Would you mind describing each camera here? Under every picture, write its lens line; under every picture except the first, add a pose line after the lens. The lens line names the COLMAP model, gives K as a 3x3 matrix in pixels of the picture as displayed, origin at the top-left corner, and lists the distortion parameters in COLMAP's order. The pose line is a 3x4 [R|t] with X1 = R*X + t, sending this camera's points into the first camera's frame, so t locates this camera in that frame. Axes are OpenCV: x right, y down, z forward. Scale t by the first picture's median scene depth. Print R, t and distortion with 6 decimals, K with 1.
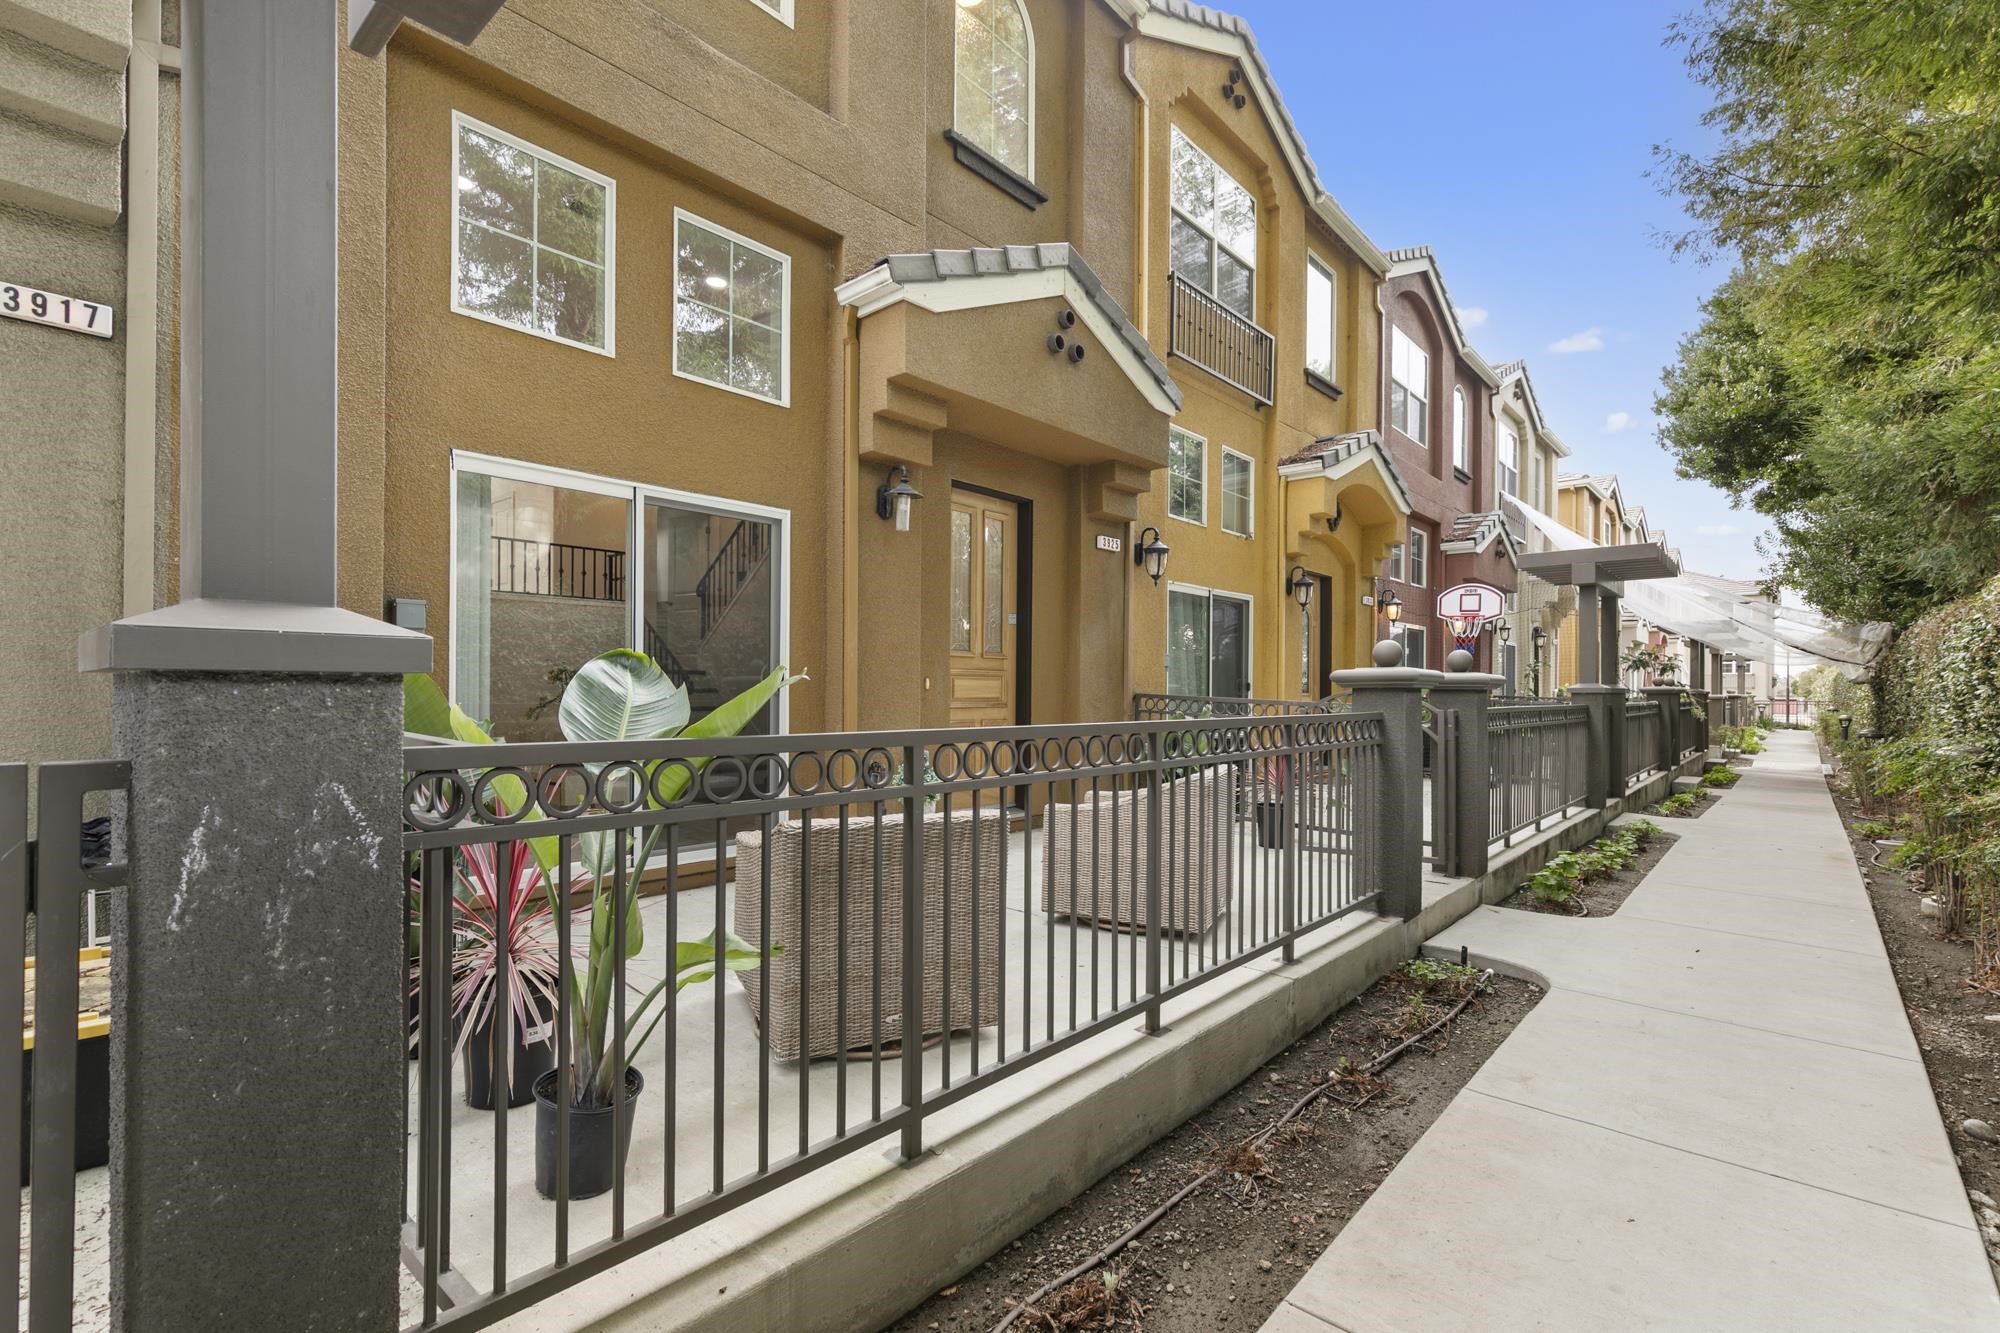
lens RADIAL K [[909.3, 0, 1023.5], [0, 909.3, 703.9], [0, 0, 1]] dist [0.010106, -0.003349]
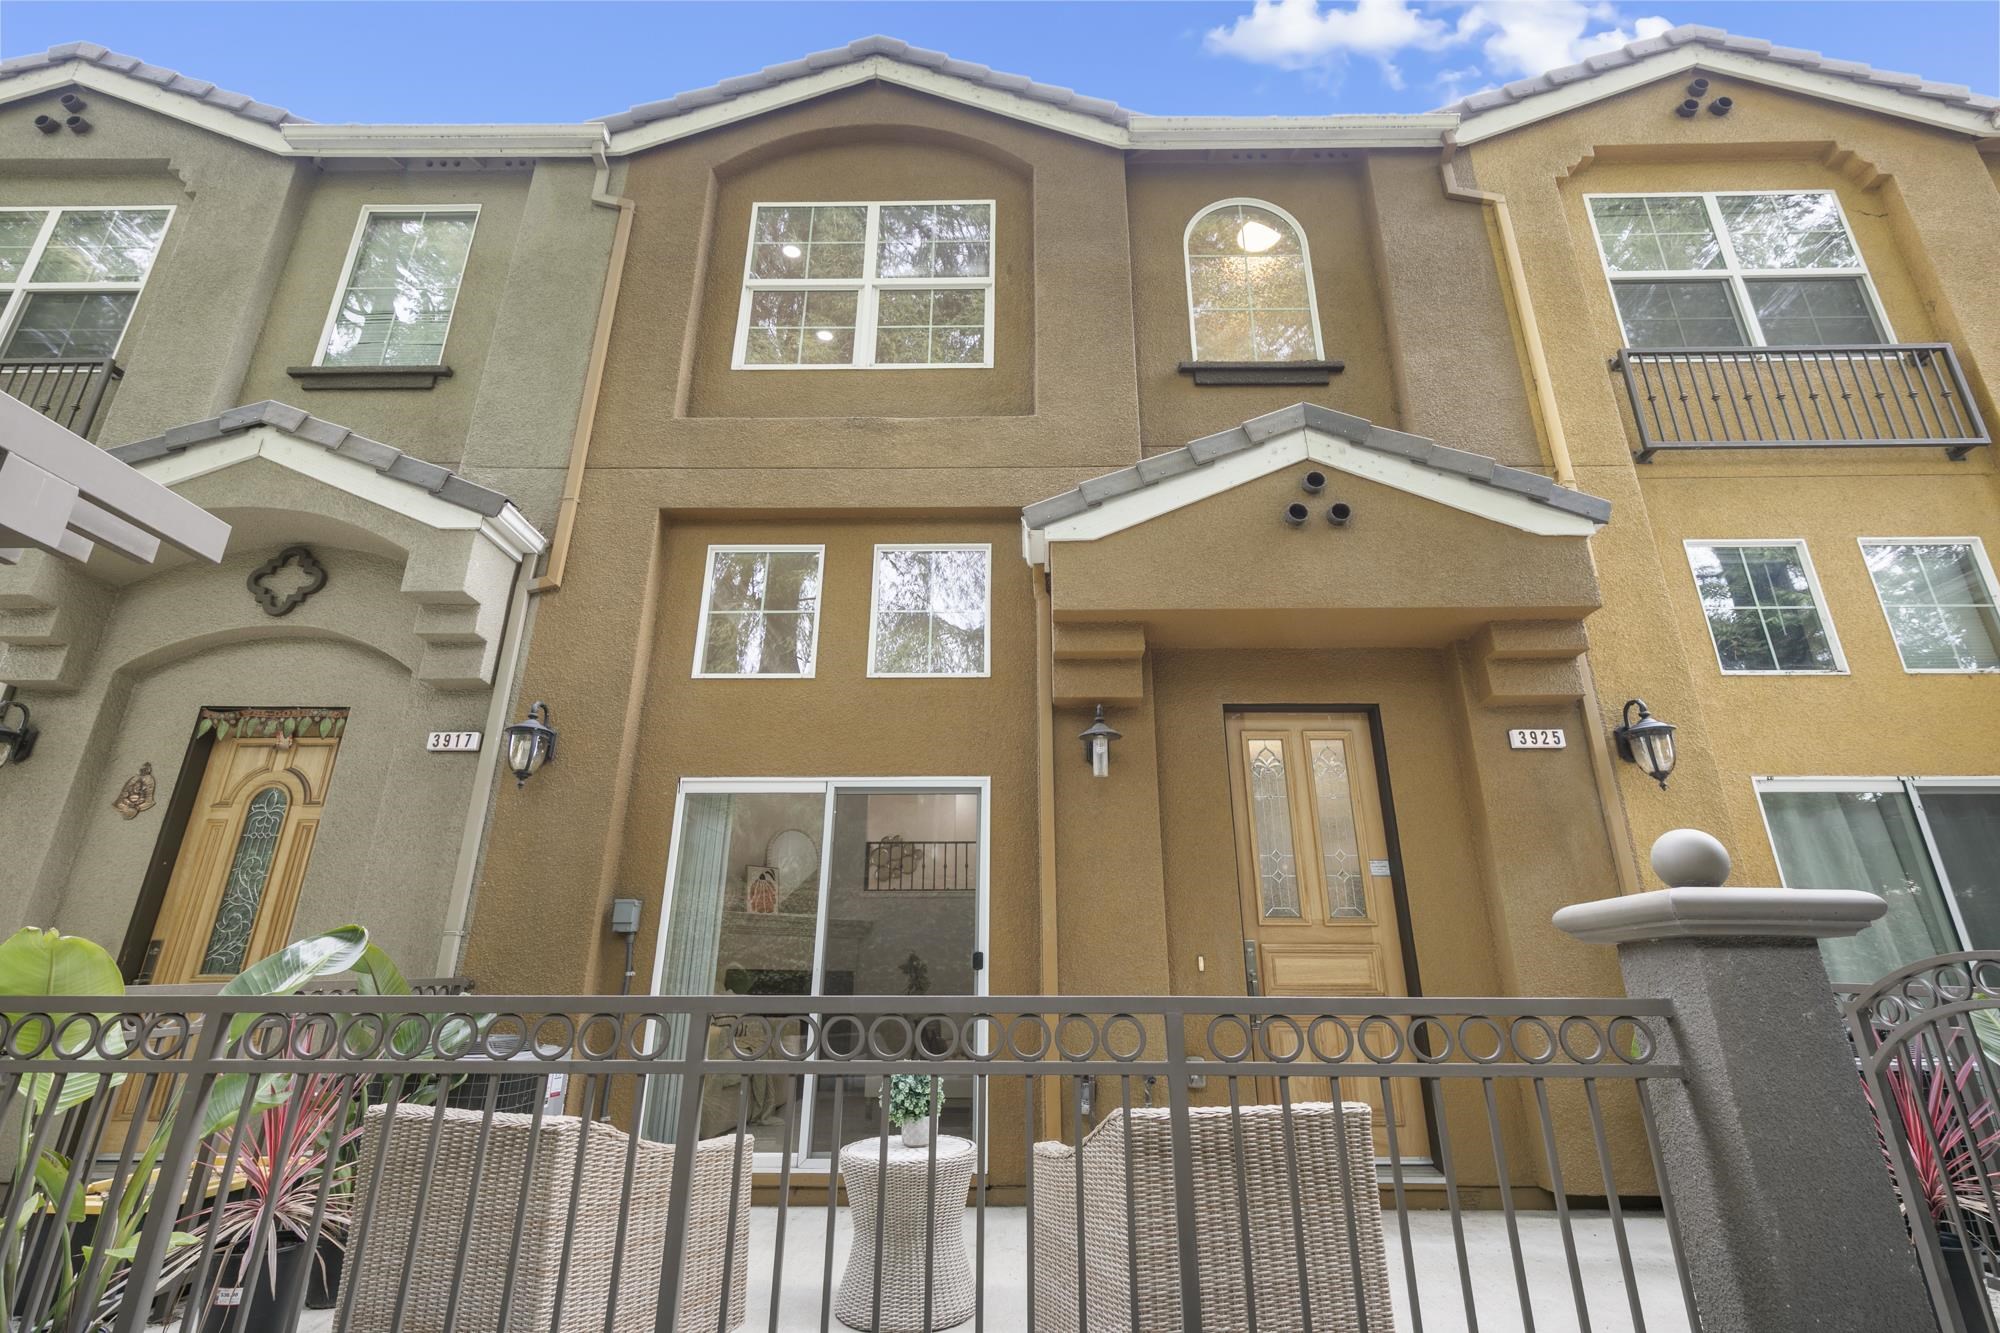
lens RADIAL K [[909.3, 0, 1002.7], [0, 909.3, 657.7], [0, 0, 1]] dist [0.010106, -0.003349]
pose [[0.636520, -0.270231, -0.722370, 0.409371], [-0.008961, 0.933955, -0.357278, 0.012009], [0.771208, 0.233887, 0.592060, 0.347979]]
